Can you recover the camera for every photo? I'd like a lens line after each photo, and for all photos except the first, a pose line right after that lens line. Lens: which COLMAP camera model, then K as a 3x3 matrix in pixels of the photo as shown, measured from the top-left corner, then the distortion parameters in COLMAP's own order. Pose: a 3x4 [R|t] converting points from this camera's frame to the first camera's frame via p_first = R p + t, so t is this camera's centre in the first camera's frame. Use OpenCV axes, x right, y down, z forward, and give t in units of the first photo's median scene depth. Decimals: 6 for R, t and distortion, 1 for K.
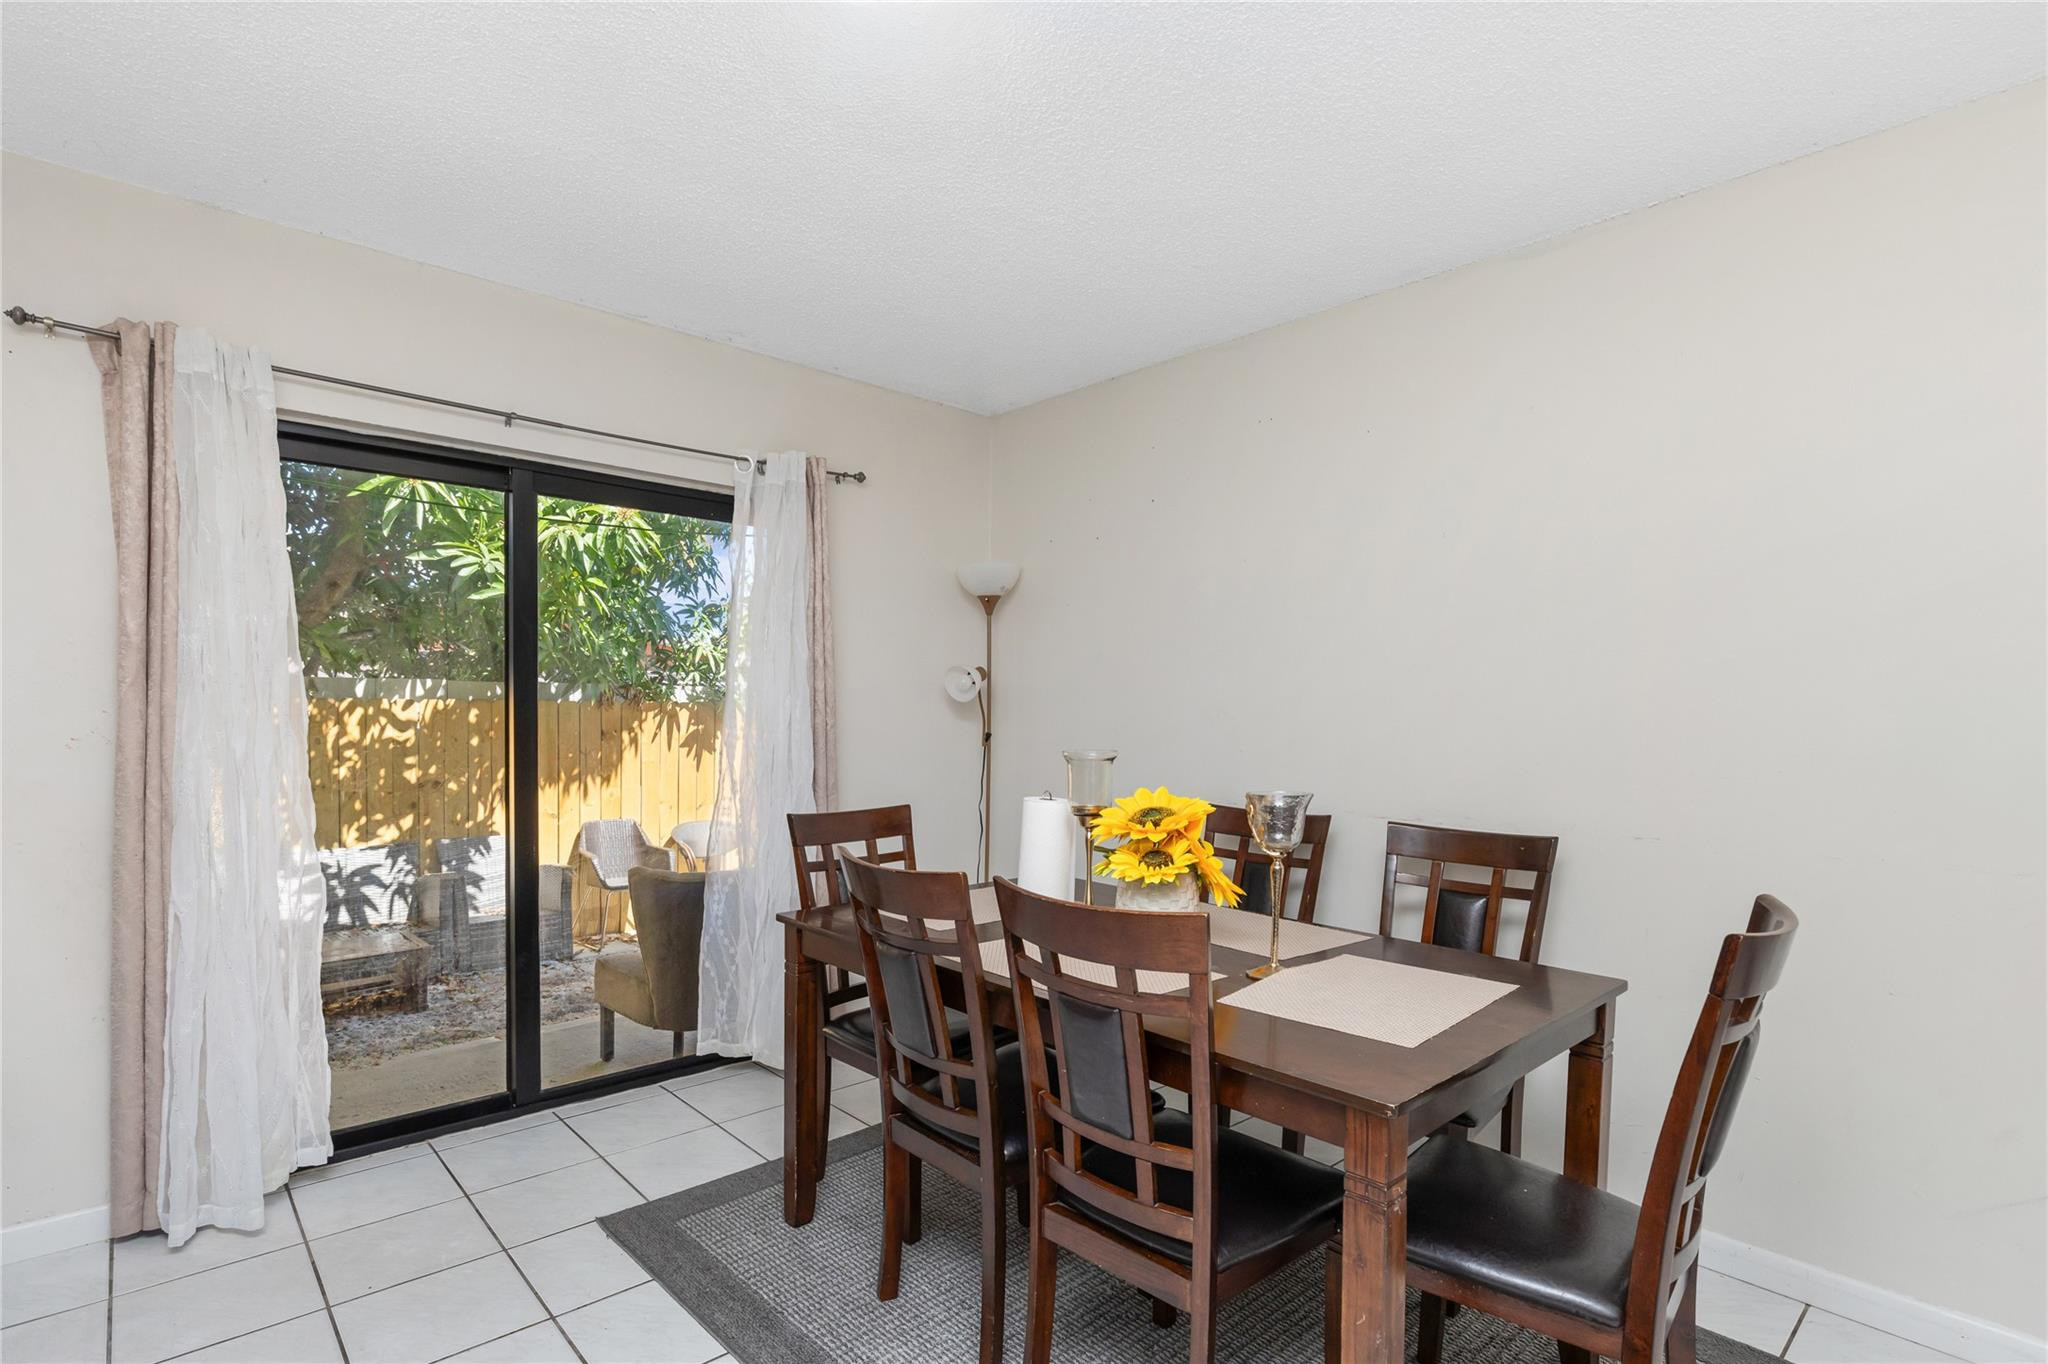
lens RADIAL K [[978.4, 0, 1020.8], [0, 978.4, 750.7], [0, 0, 1]] dist [-0.002753, -0.001161]
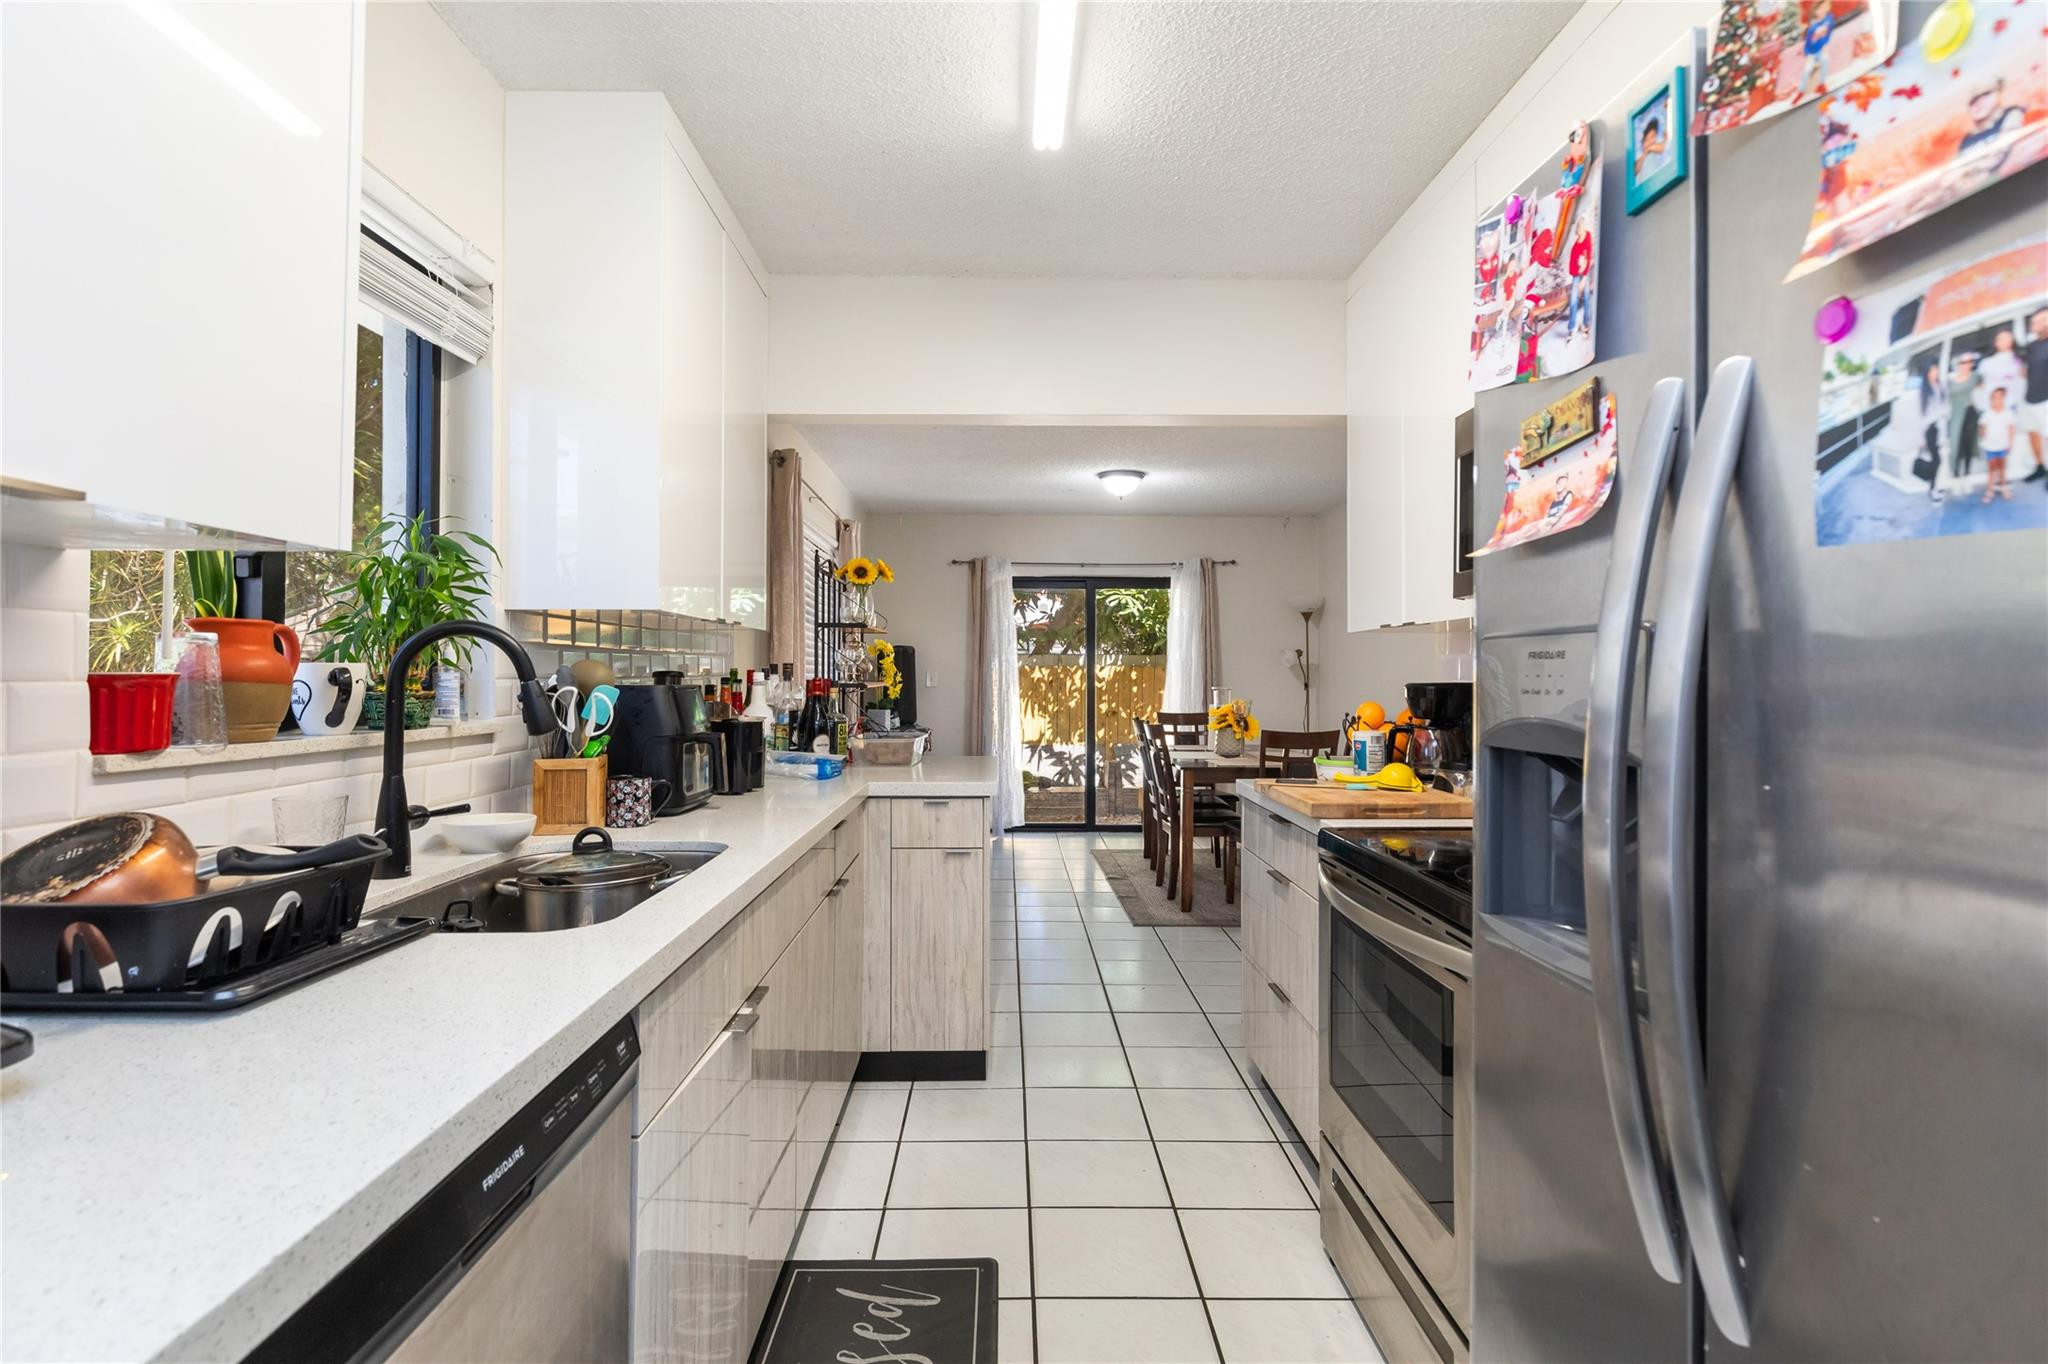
lens RADIAL K [[978.4, 0, 1029.4], [0, 978.4, 669.2], [0, 0, 1]] dist [-0.002753, -0.001161]
pose [[0.750239, -0.007588, -0.661124, 1.191155], [-0.018653, 0.999293, -0.032636, 0.039912], [0.660904, 0.036817, 0.749567, -1.150011]]
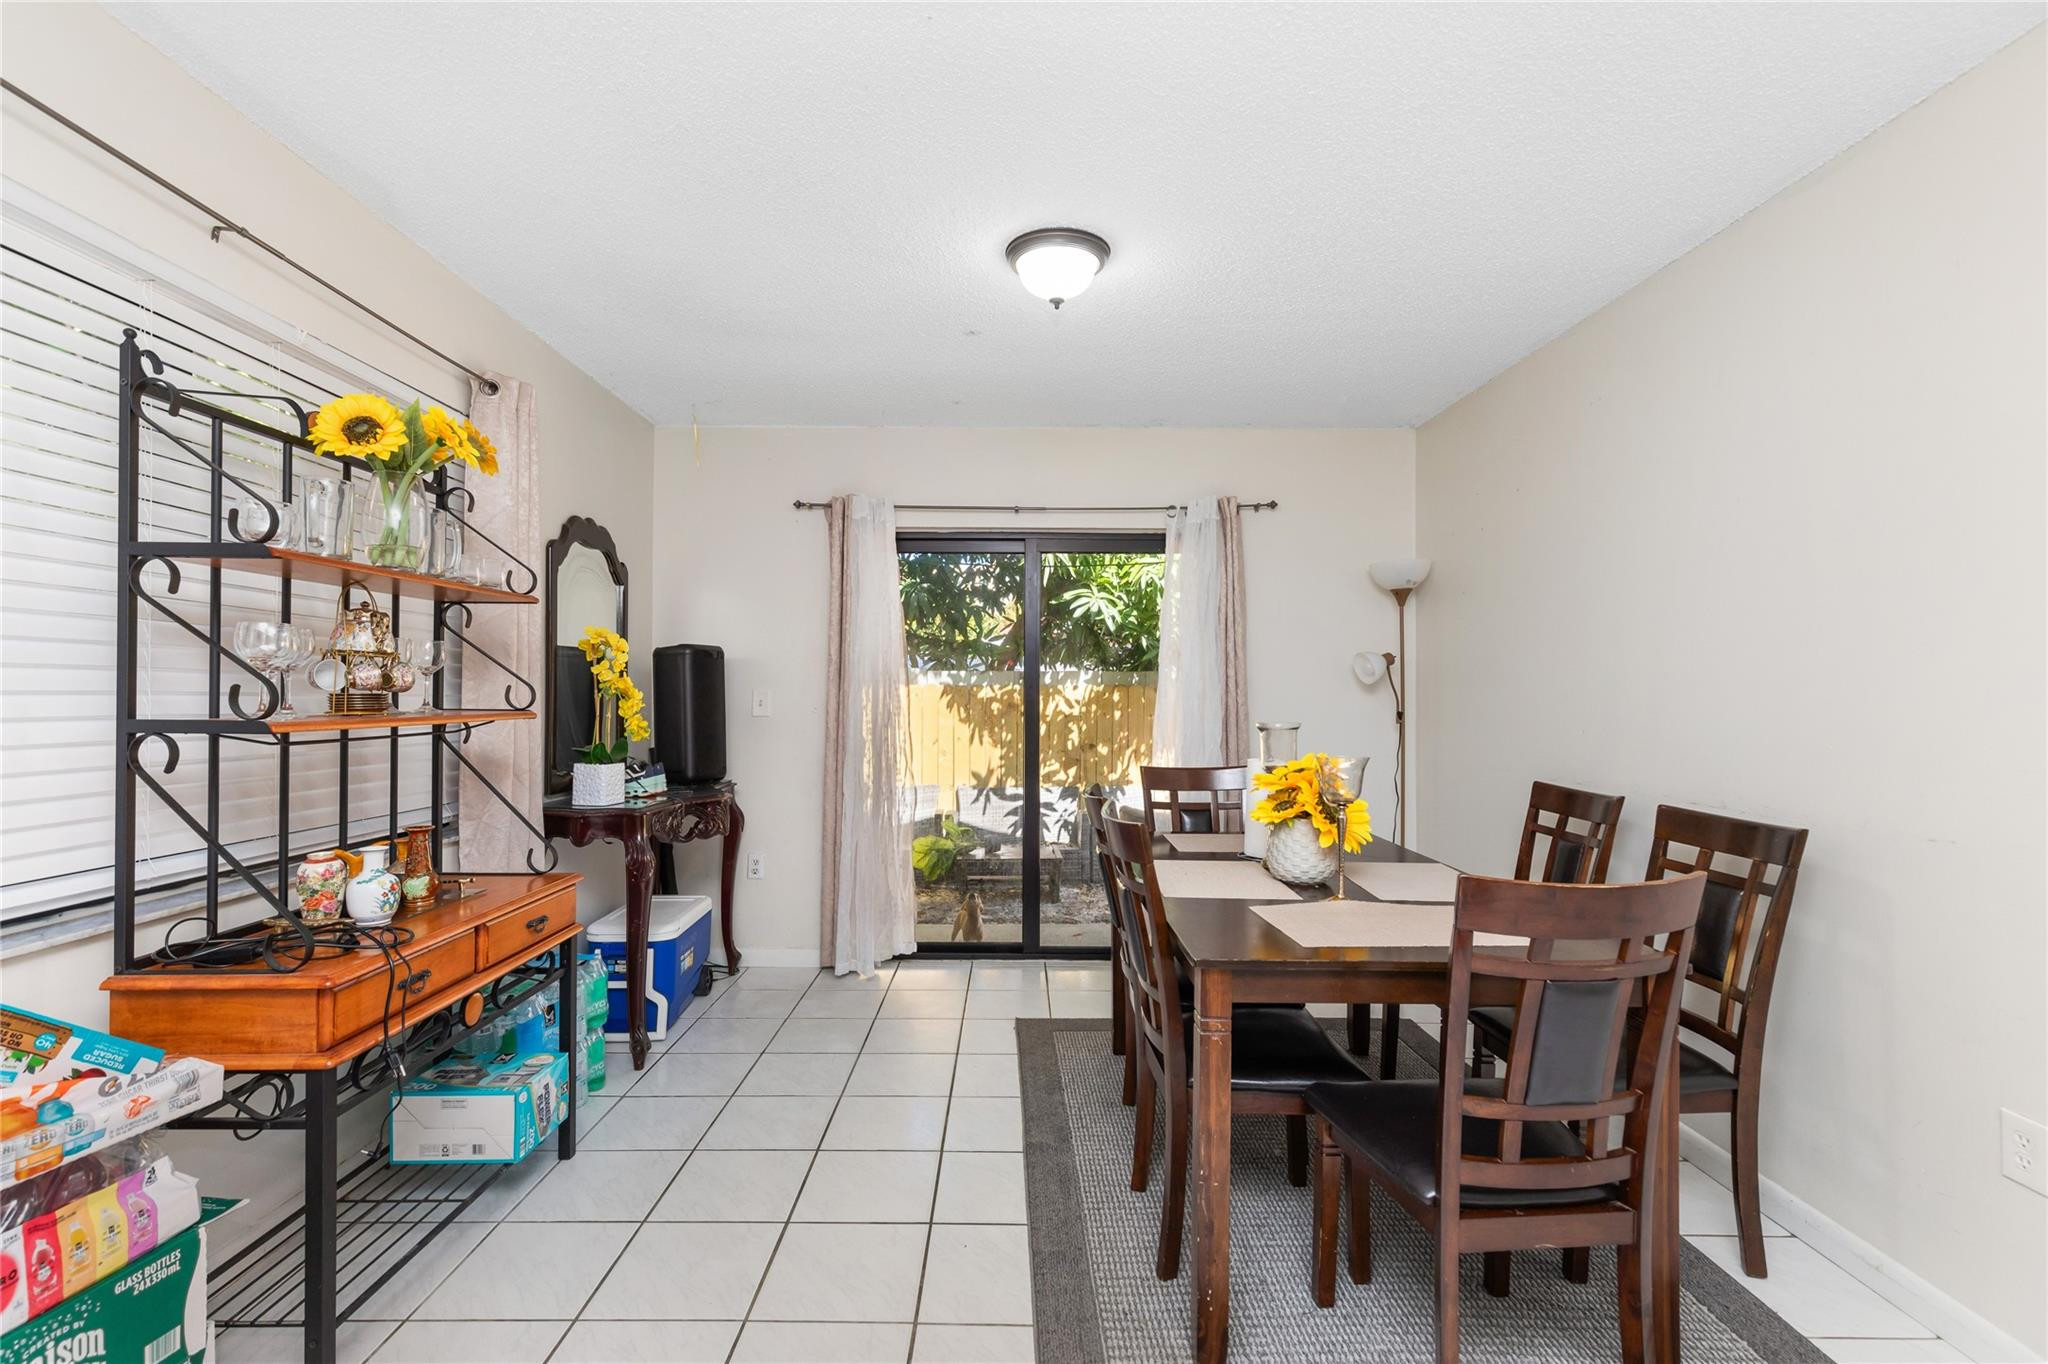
lens RADIAL K [[928.6, 0, 1019.2], [0, 928.6, 686.4], [0, 0, 1]] dist [0.001818, -0.000230]
pose [[0.743191, -0.009521, -0.669011, 0.505807], [-0.021697, 0.999030, -0.038321, 0.005183], [0.668727, 0.042995, 0.742264, -0.108096]]
